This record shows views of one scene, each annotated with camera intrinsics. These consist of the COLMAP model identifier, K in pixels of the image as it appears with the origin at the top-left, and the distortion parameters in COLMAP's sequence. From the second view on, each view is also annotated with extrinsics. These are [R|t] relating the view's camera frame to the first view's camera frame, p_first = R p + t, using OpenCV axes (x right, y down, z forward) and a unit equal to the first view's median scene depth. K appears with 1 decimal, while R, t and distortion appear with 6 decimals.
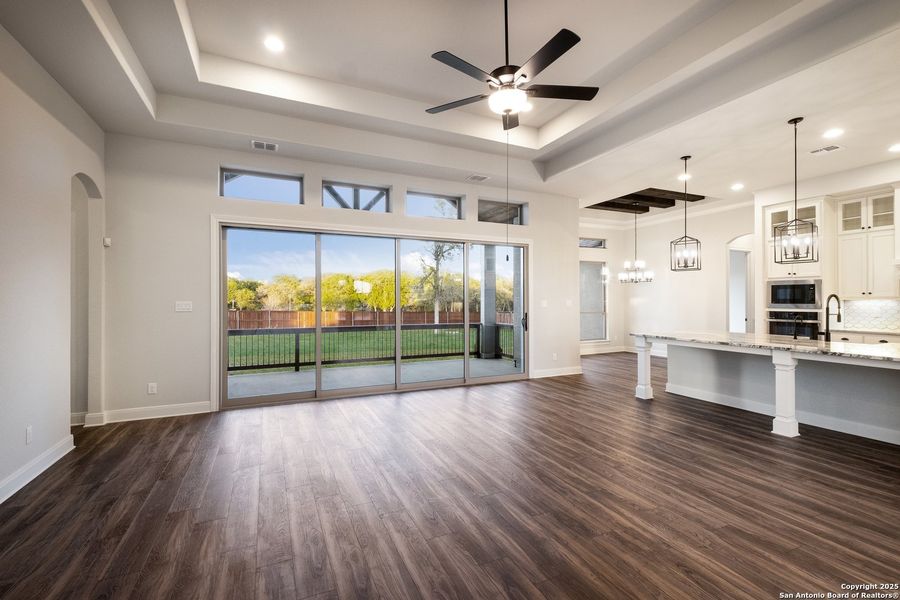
lens RADIAL K [[389.2, 0, 450.4], [0, 389.2, 302.4], [0, 0, 1]] dist [0.009250, -0.000682]
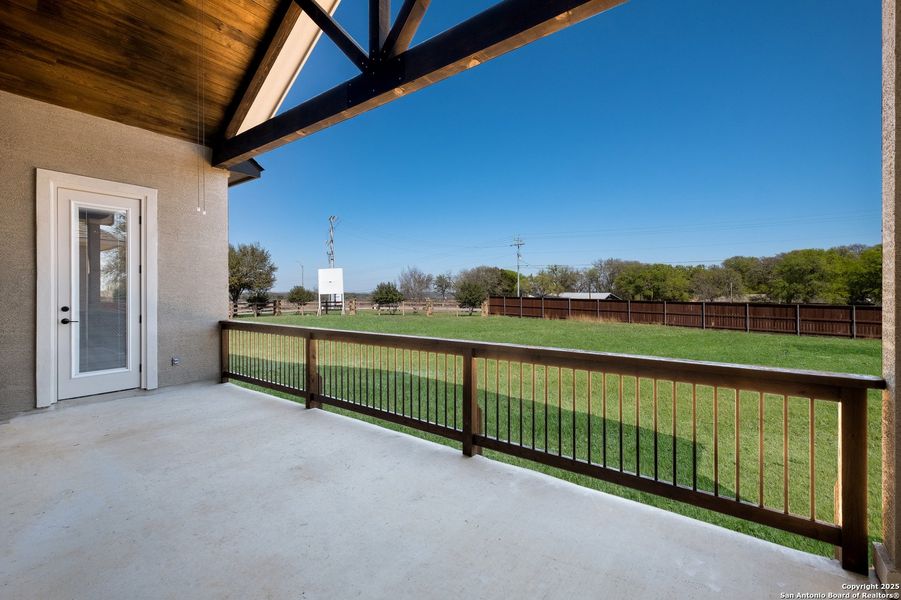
lens RADIAL K [[389.6, 0, 449.2], [0, 389.6, 296.4], [0, 0, 1]] dist [0.009250, -0.000682]
pose [[0.470980, 0.003069, -0.882139, -0.269995], [0.001533, 0.999990, 0.004298, 0.080481], [0.882143, -0.003376, 0.470970, 3.004804]]
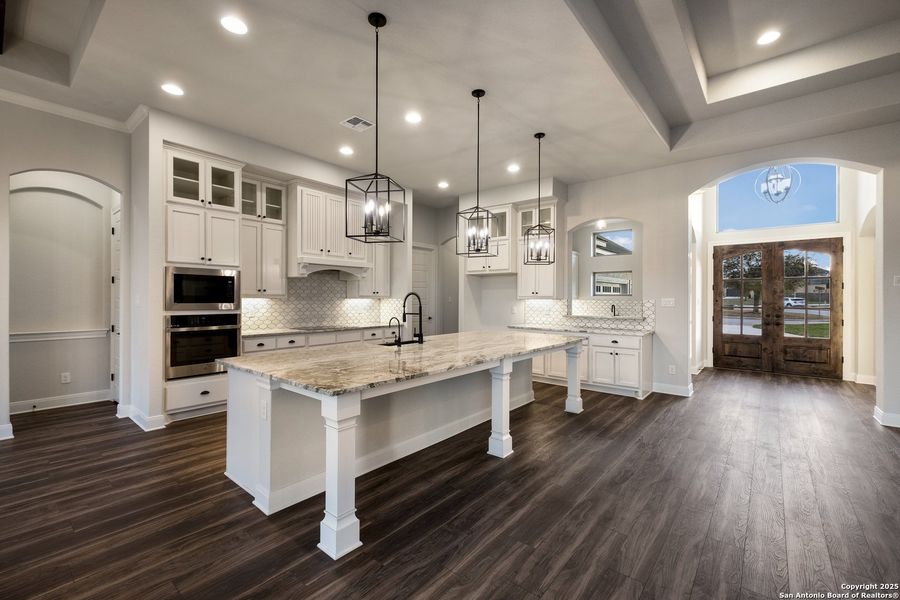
lens RADIAL K [[389.2, 0, 444.3], [0, 389.2, 297.6], [0, 0, 1]] dist [0.009250, -0.000682]
pose [[-0.432471, 0.005684, 0.901630, 0.112049], [0.002568, 0.999984, -0.005072, -0.002431], [-0.901644, 0.000122, -0.432478, 1.253315]]
